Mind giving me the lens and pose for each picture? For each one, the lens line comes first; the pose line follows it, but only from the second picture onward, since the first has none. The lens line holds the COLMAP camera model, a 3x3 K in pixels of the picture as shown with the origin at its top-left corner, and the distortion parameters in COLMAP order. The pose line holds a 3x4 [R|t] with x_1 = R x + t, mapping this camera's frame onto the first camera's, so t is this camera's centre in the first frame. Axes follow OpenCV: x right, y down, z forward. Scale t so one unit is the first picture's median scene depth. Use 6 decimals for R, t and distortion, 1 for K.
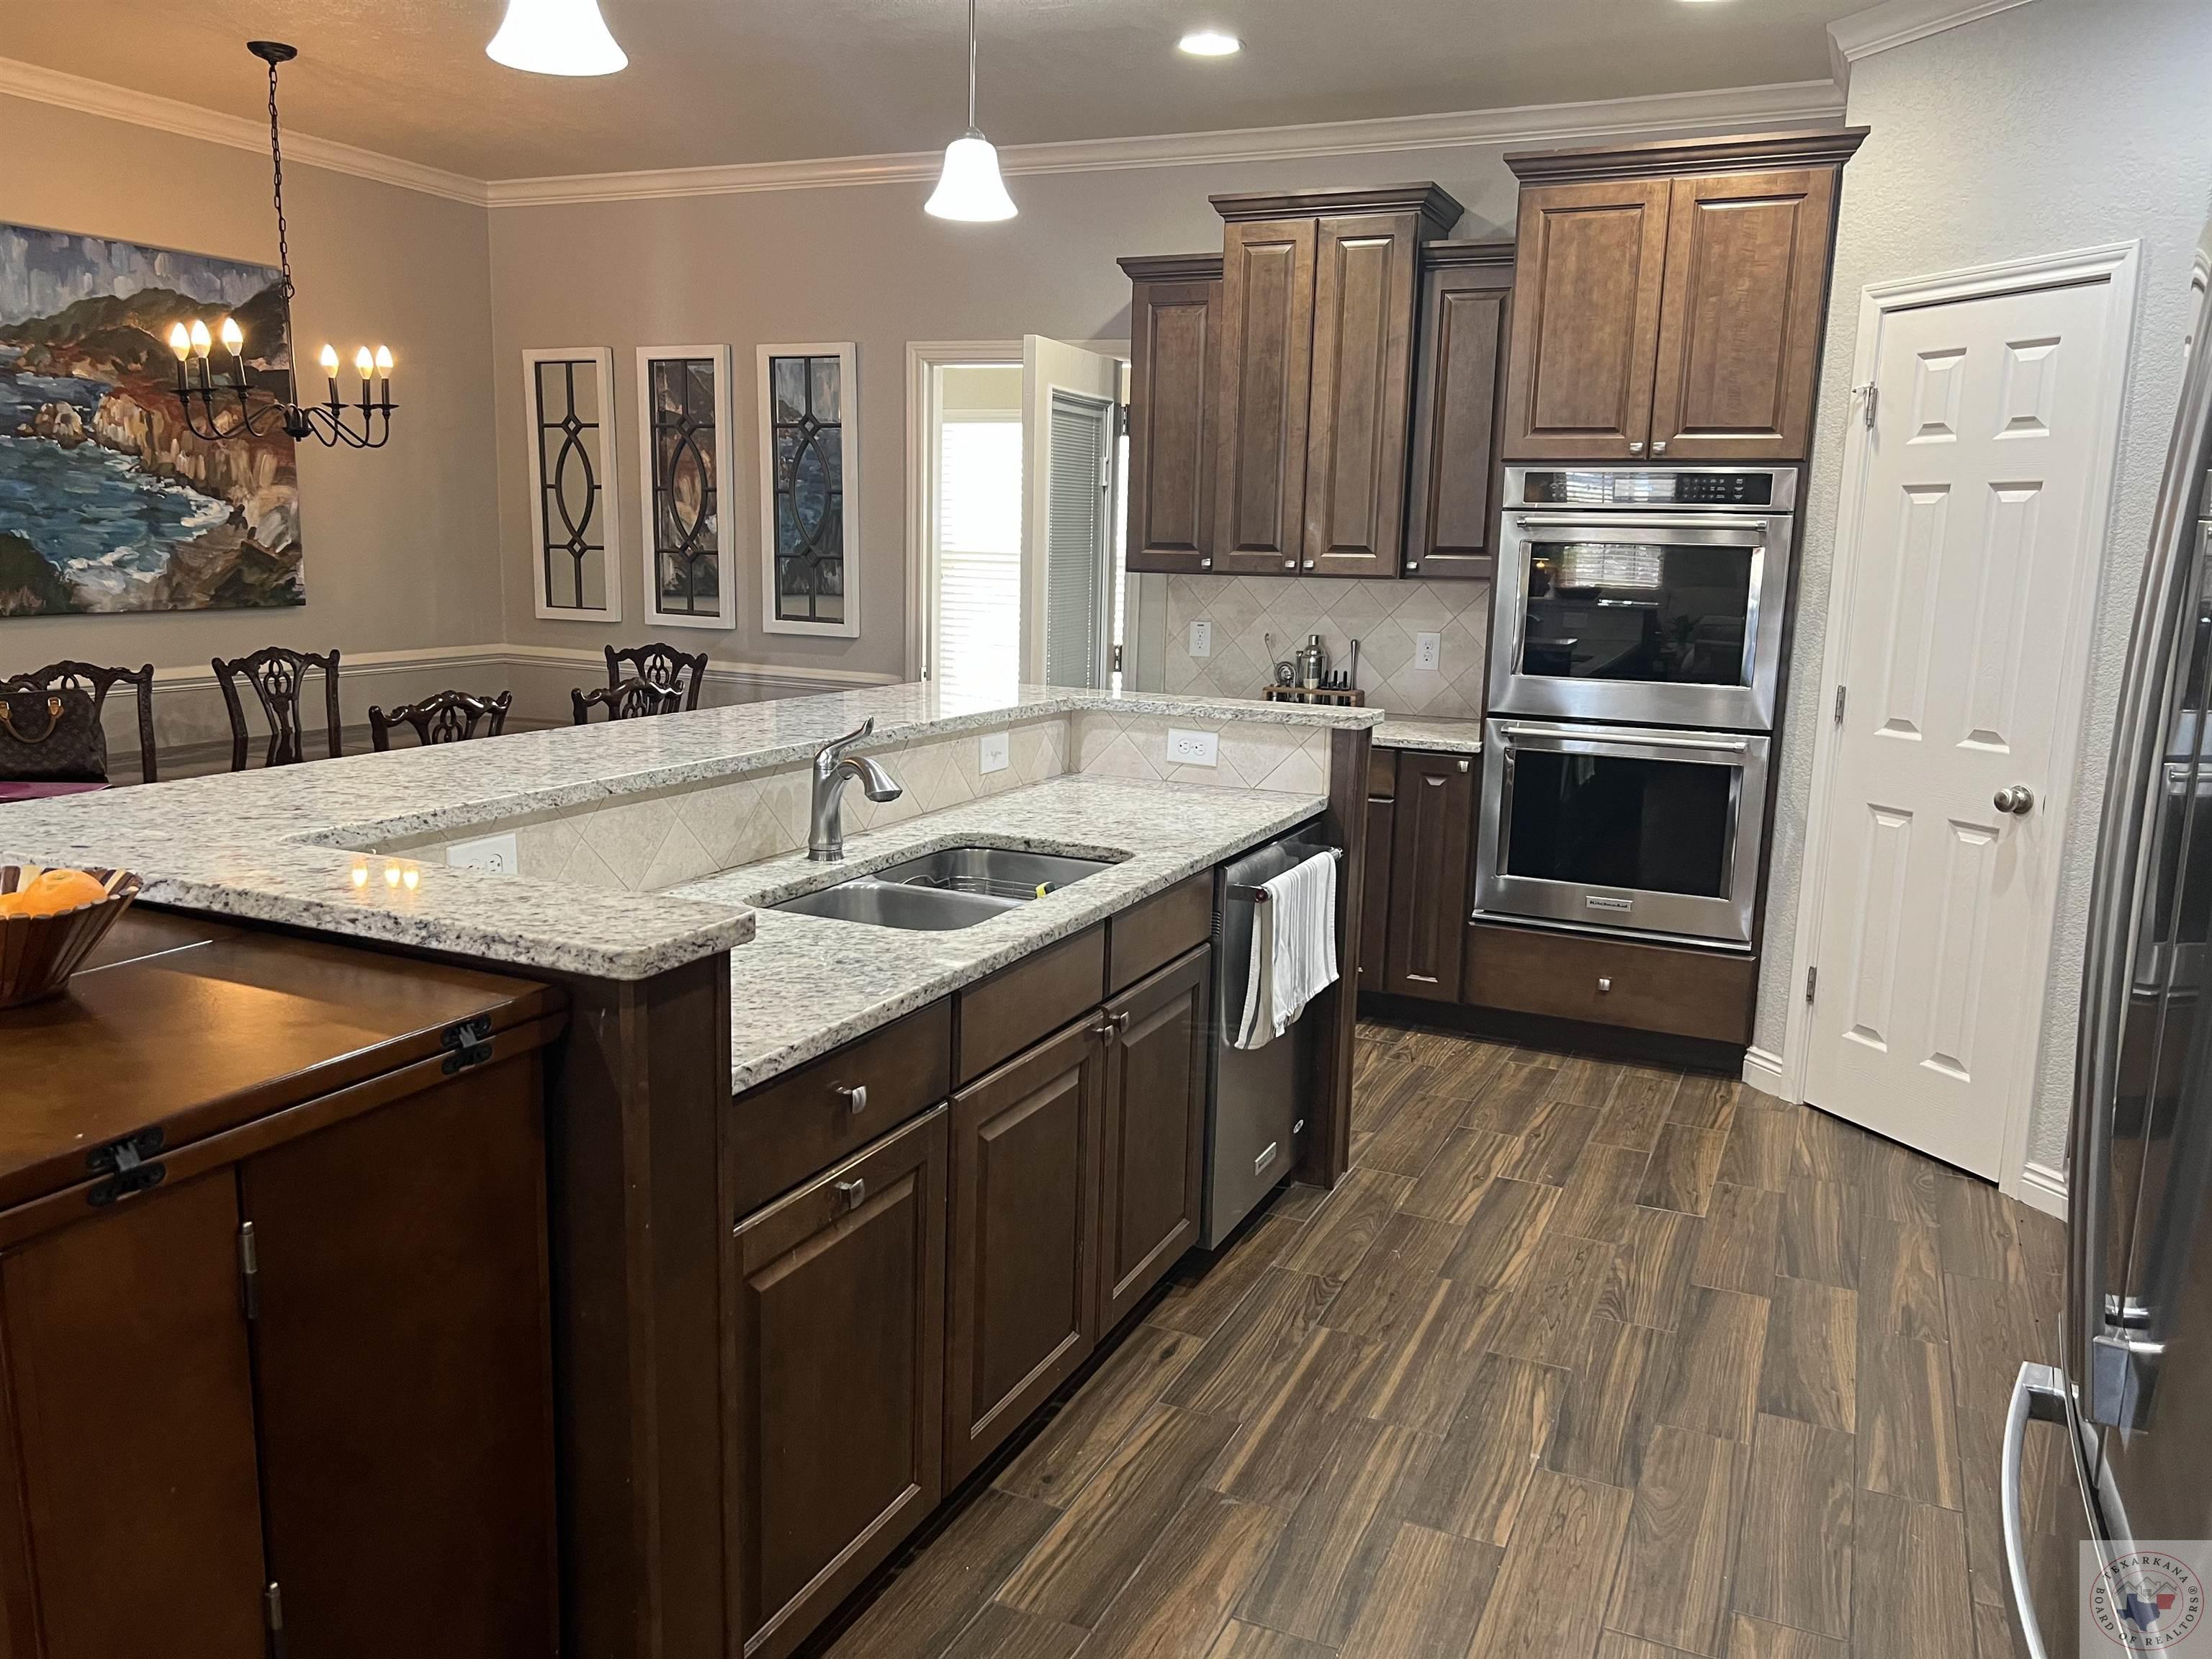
lens RADIAL K [[1665.1, 0, 1100.7], [0, 1665.1, 844.2], [0, 0, 1]] dist [0.033820, -0.021505]
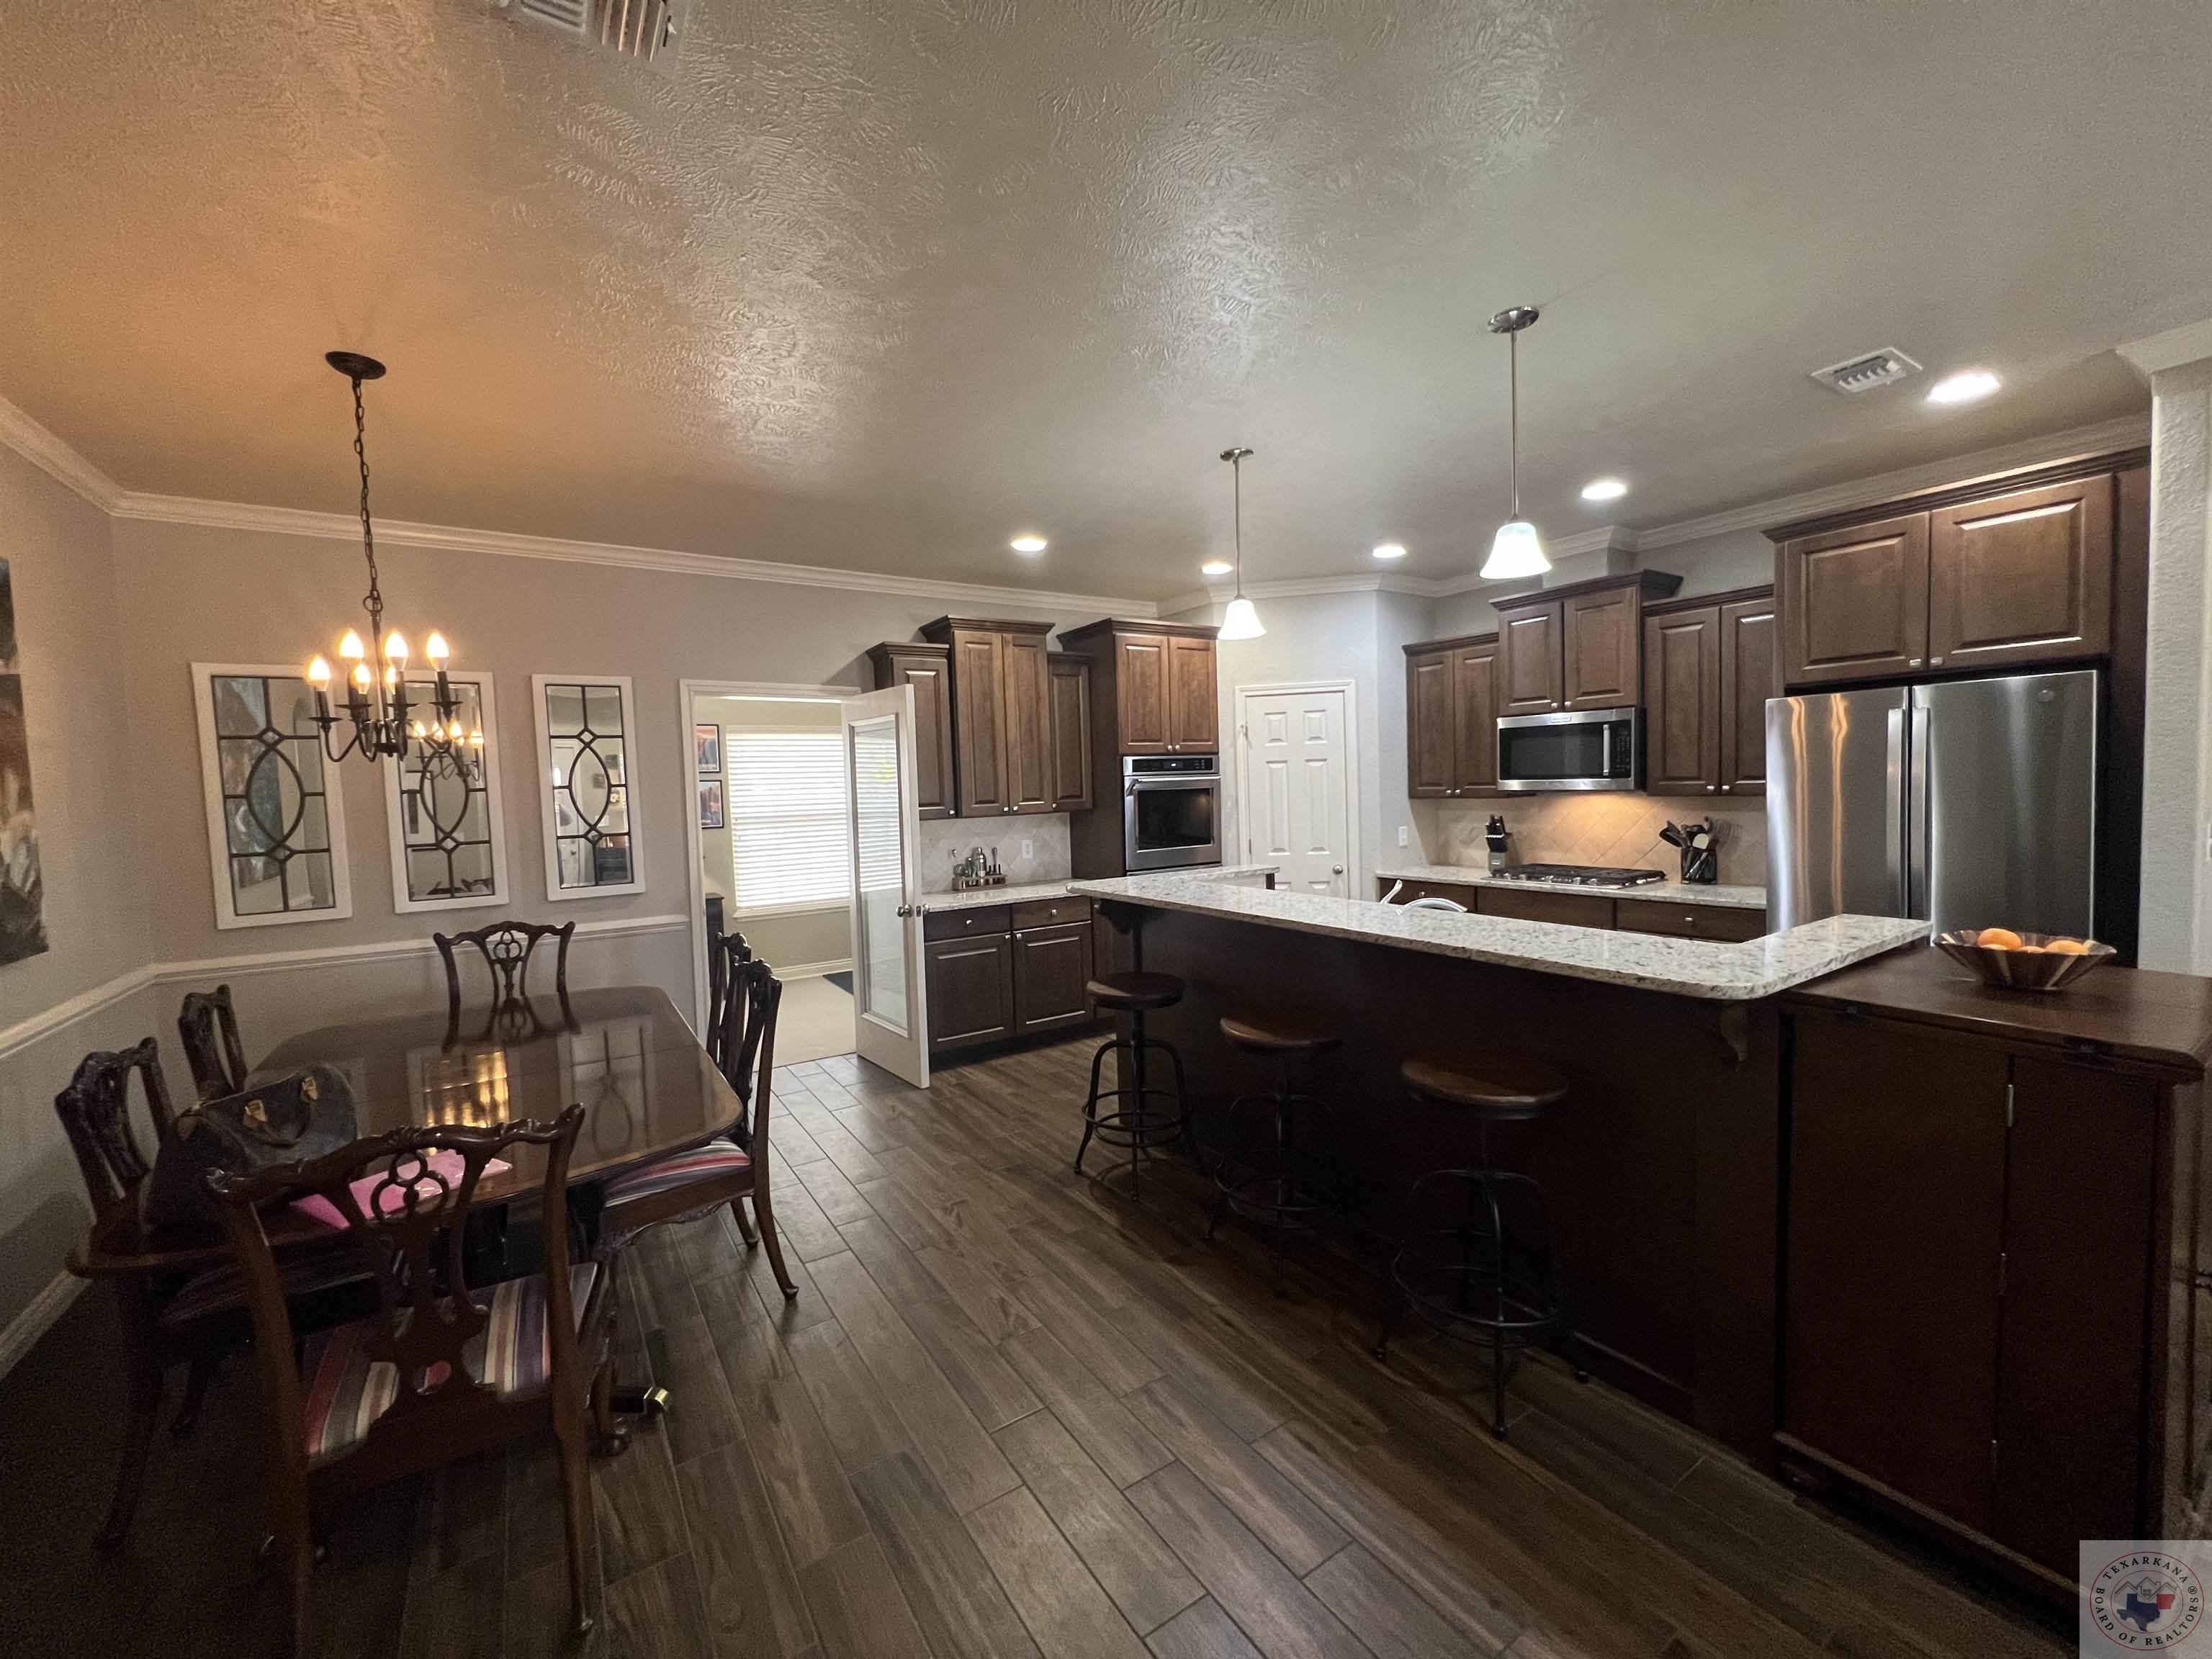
lens RADIAL K [[882.3, 0, 1104.7], [0, 882.3, 830.2], [0, 0, 1]] dist [-0.001786, 0.000602]
pose [[0.525065, -0.089315, 0.846362, -0.793417], [0.203177, 0.978878, -0.022747, -0.119941], [-0.826454, 0.183905, 0.532122, 0.461814]]
